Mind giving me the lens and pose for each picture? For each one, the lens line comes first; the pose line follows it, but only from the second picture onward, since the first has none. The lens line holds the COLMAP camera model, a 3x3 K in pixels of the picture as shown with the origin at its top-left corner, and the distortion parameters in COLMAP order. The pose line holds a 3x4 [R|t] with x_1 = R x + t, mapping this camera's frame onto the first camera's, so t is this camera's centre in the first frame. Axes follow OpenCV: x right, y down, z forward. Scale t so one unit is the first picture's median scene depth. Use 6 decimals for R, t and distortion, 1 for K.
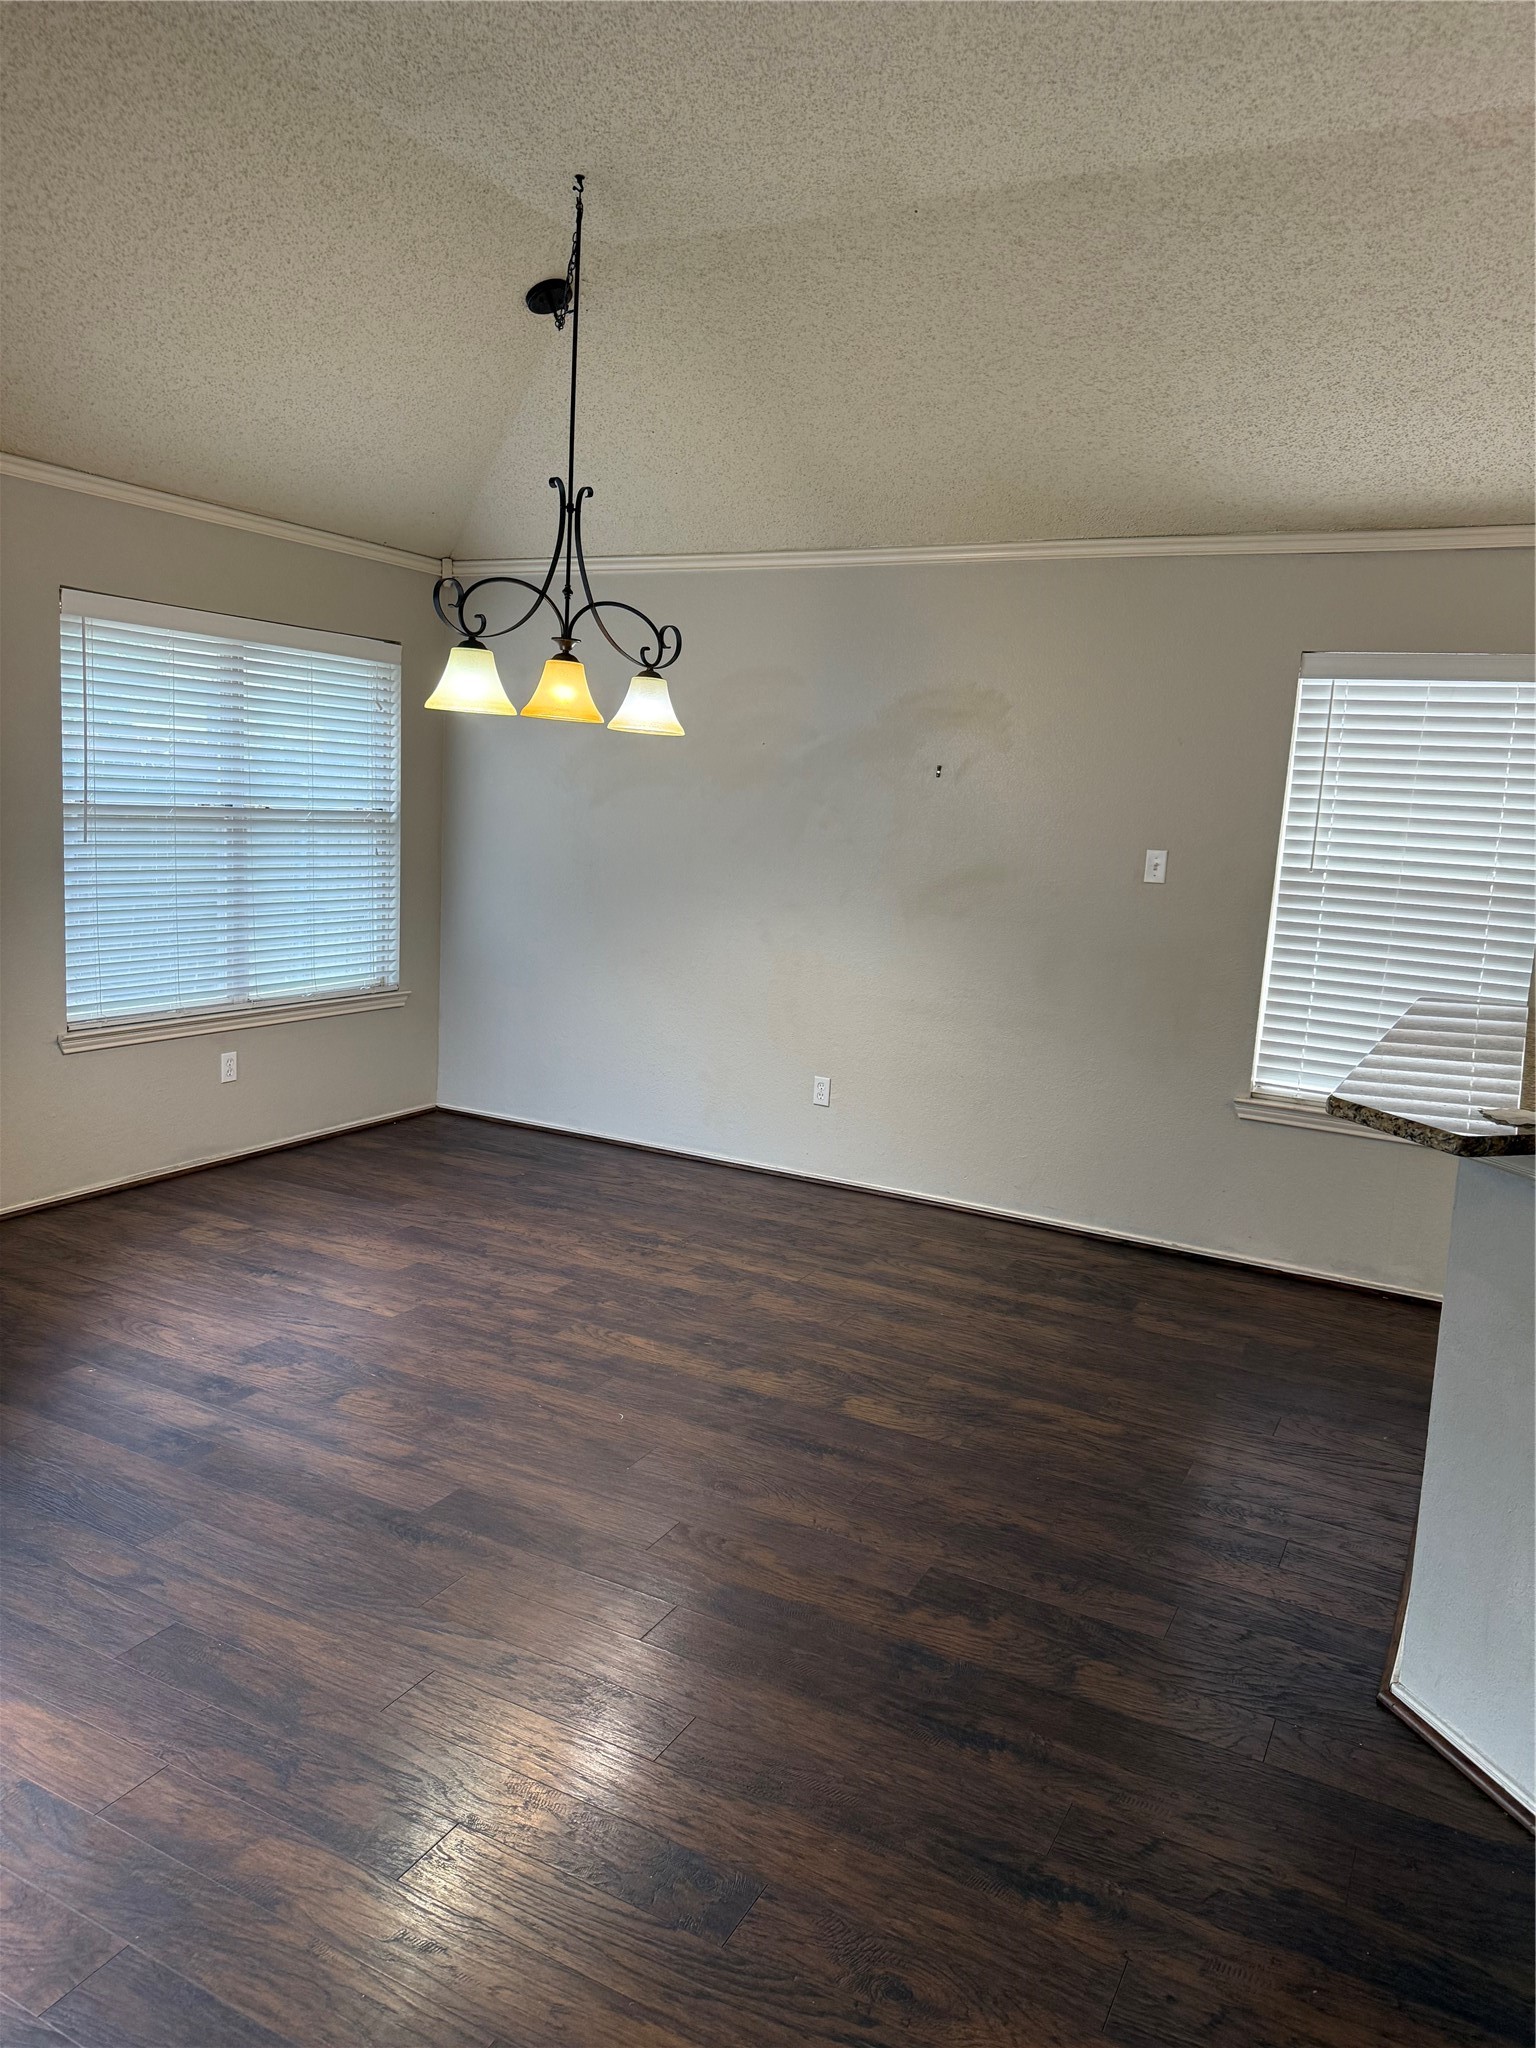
lens RADIAL K [[1466.8, 0, 761.3], [0, 1466.8, 1021.0], [0, 0, 1]] dist [0.091789, -0.109625]
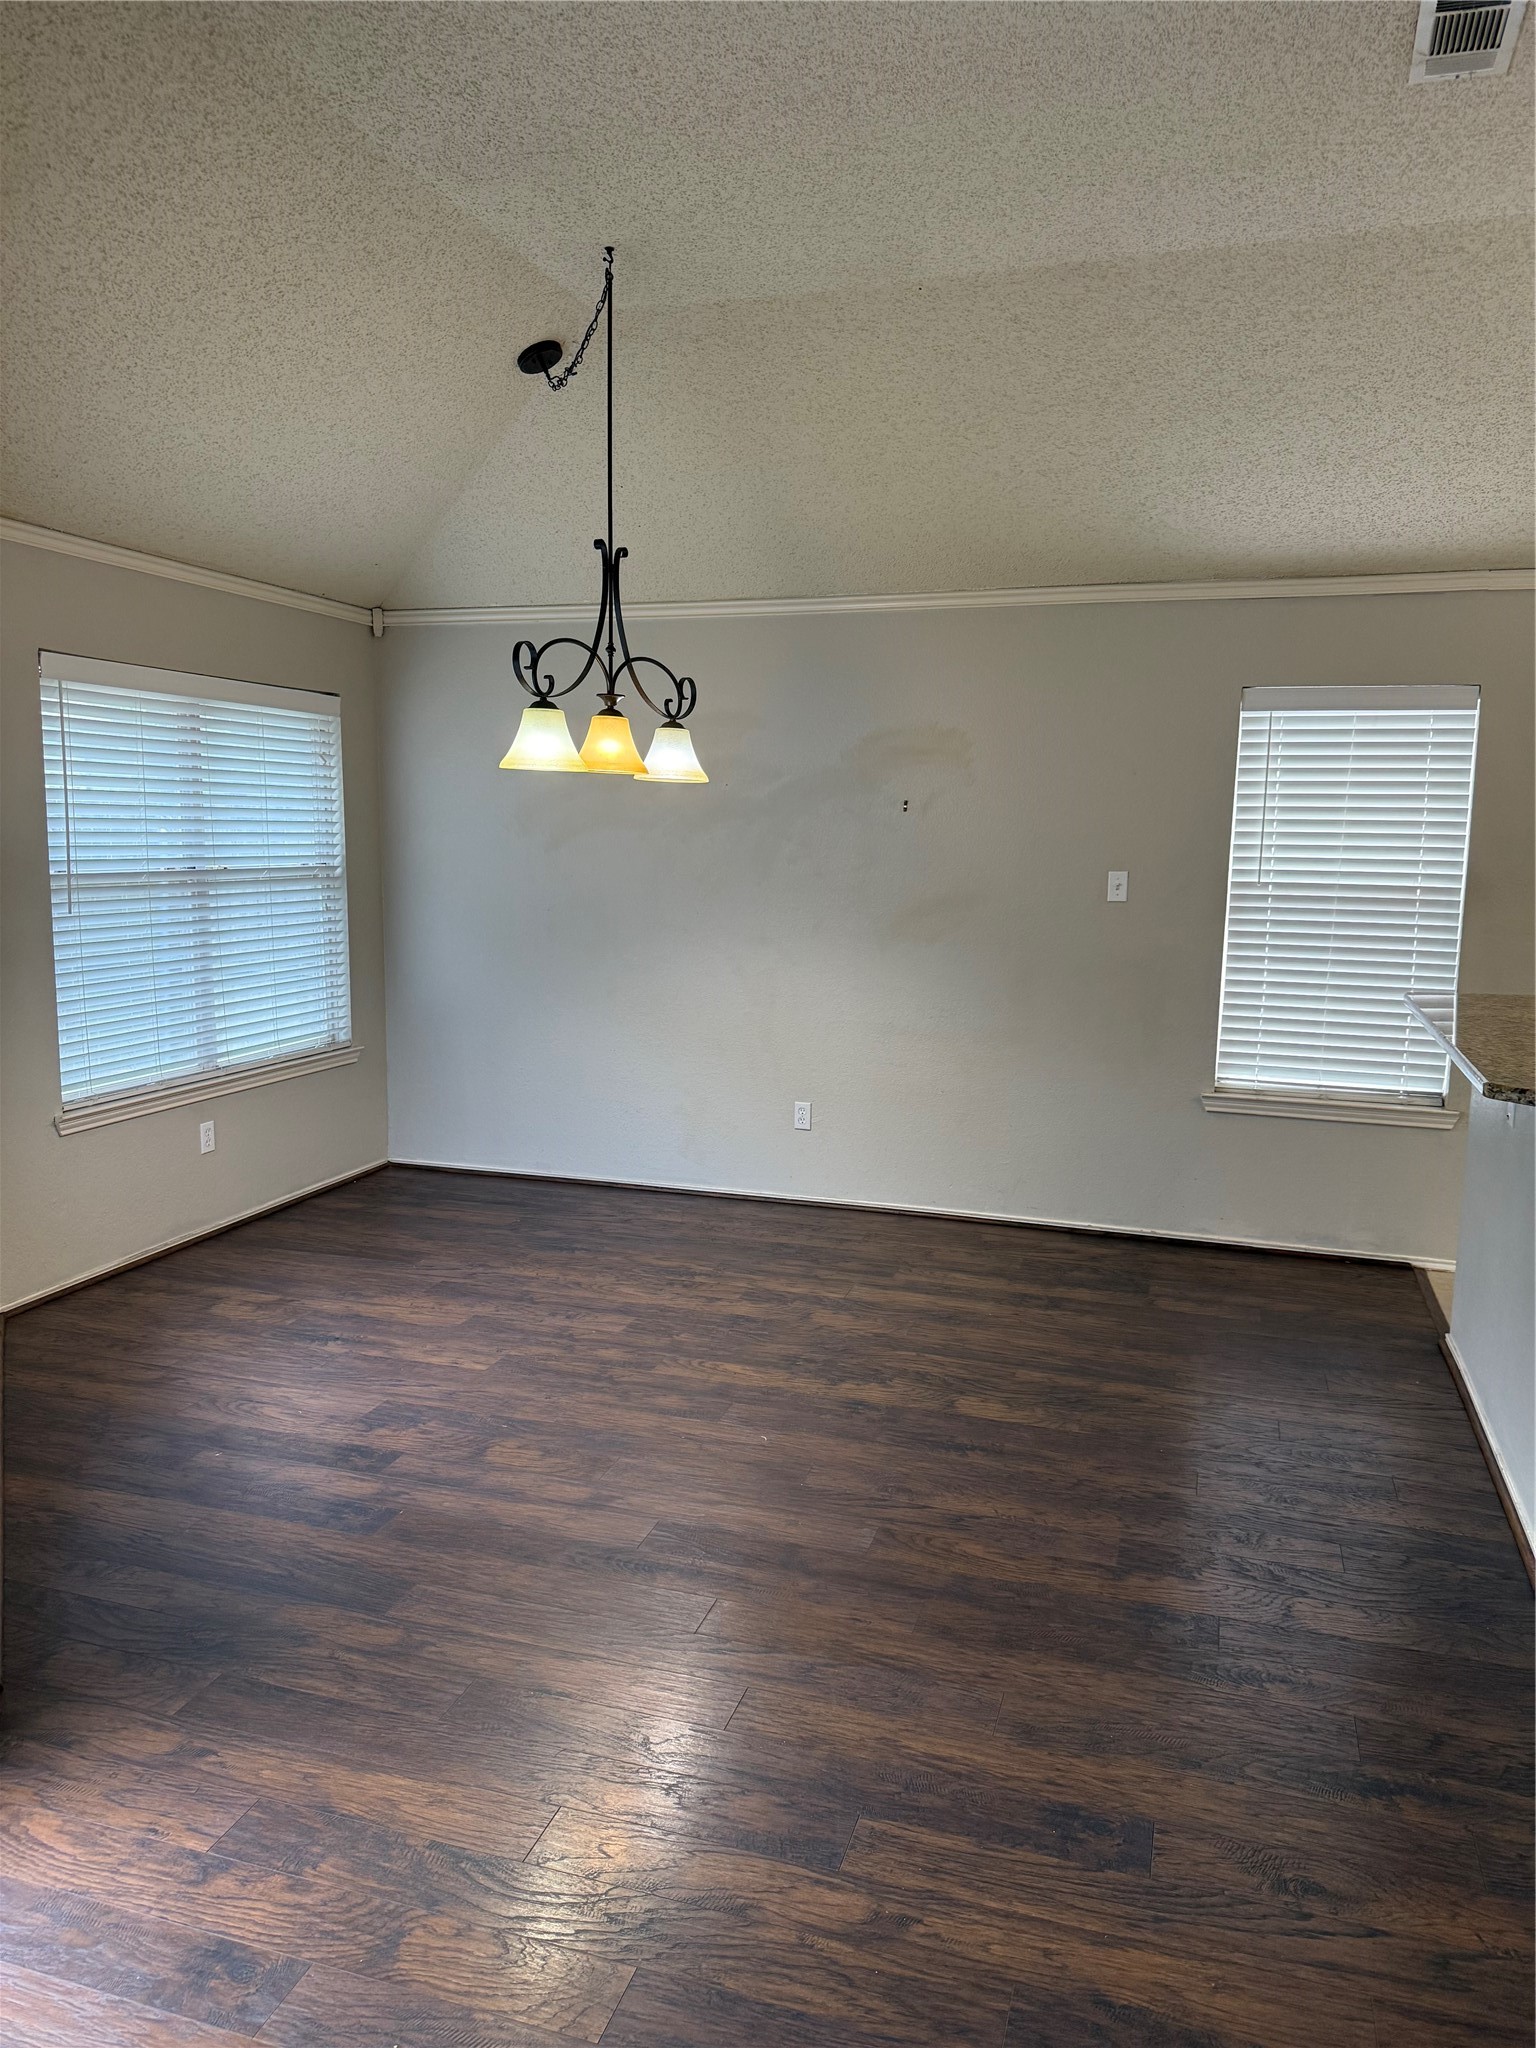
lens RADIAL K [[1465.1, 0, 769.8], [0, 1465.1, 1034.9], [0, 0, 1]] dist [0.114280, -0.162334]
pose [[0.981845, -0.065095, 0.178168, -0.197034], [0.066356, 0.997795, -0.001118, -0.011954], [-0.177702, 0.012920, 0.984000, -0.024502]]
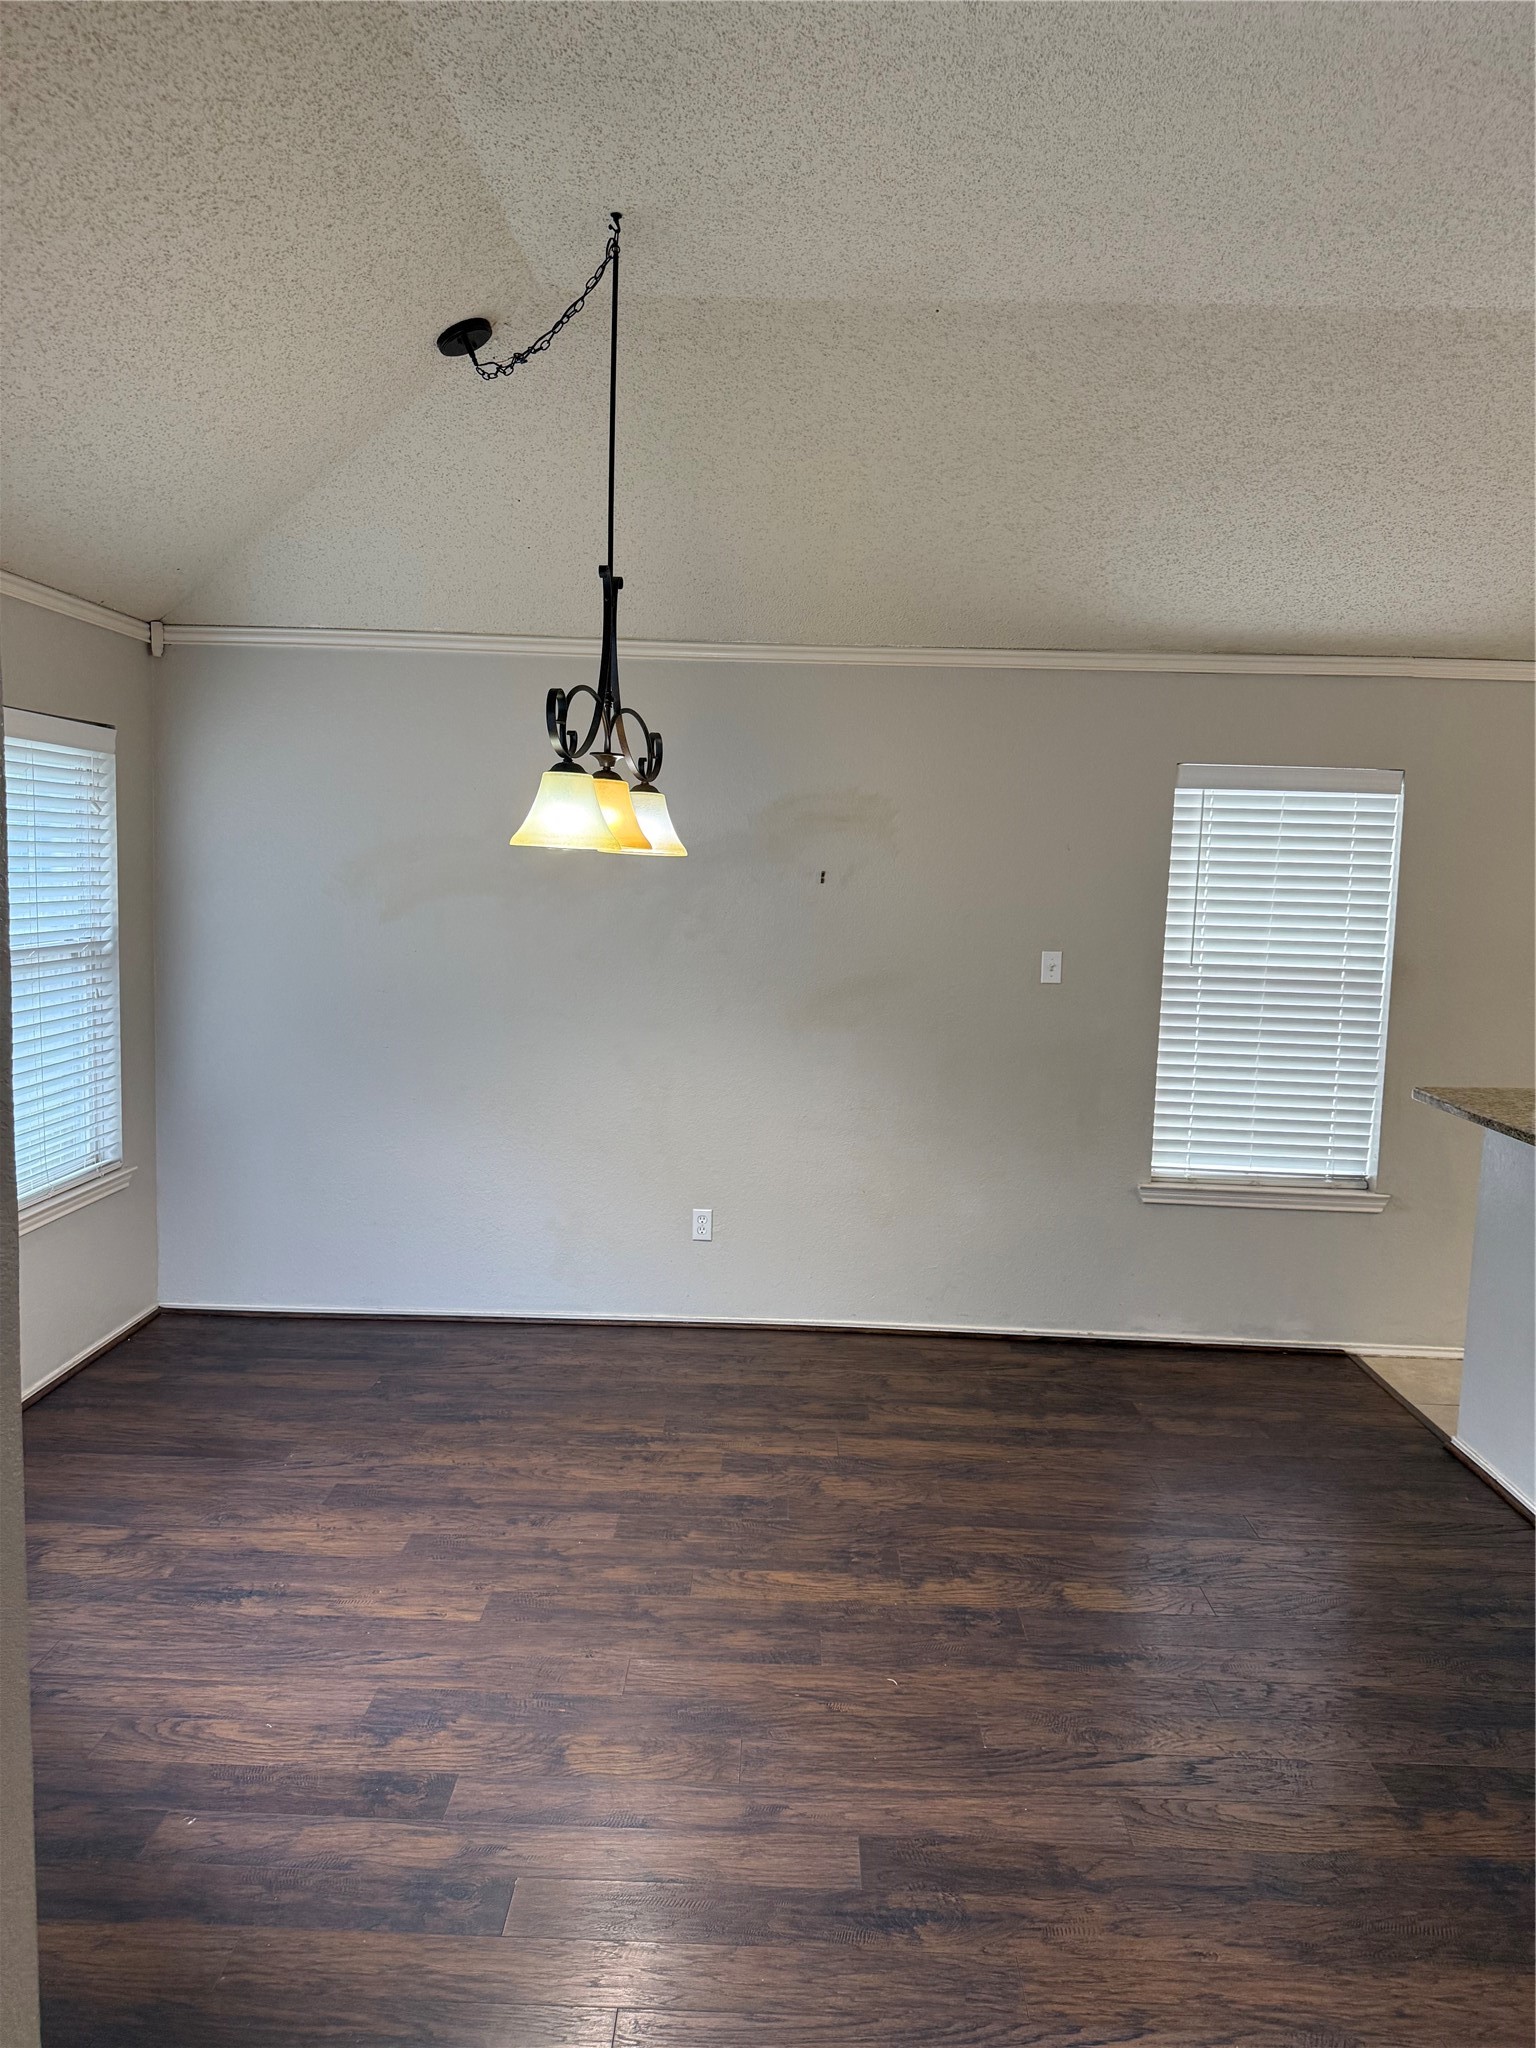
lens RADIAL K [[1454.9, 0, 776.9], [0, 1454.9, 1017.0], [0, 0, 1]] dist [0.110435, -0.179382]
pose [[0.885920, -0.075397, 0.457668, -0.388904], [0.089676, 0.995925, -0.009518, -0.082656], [-0.455086, 0.049474, 0.889072, 0.201676]]
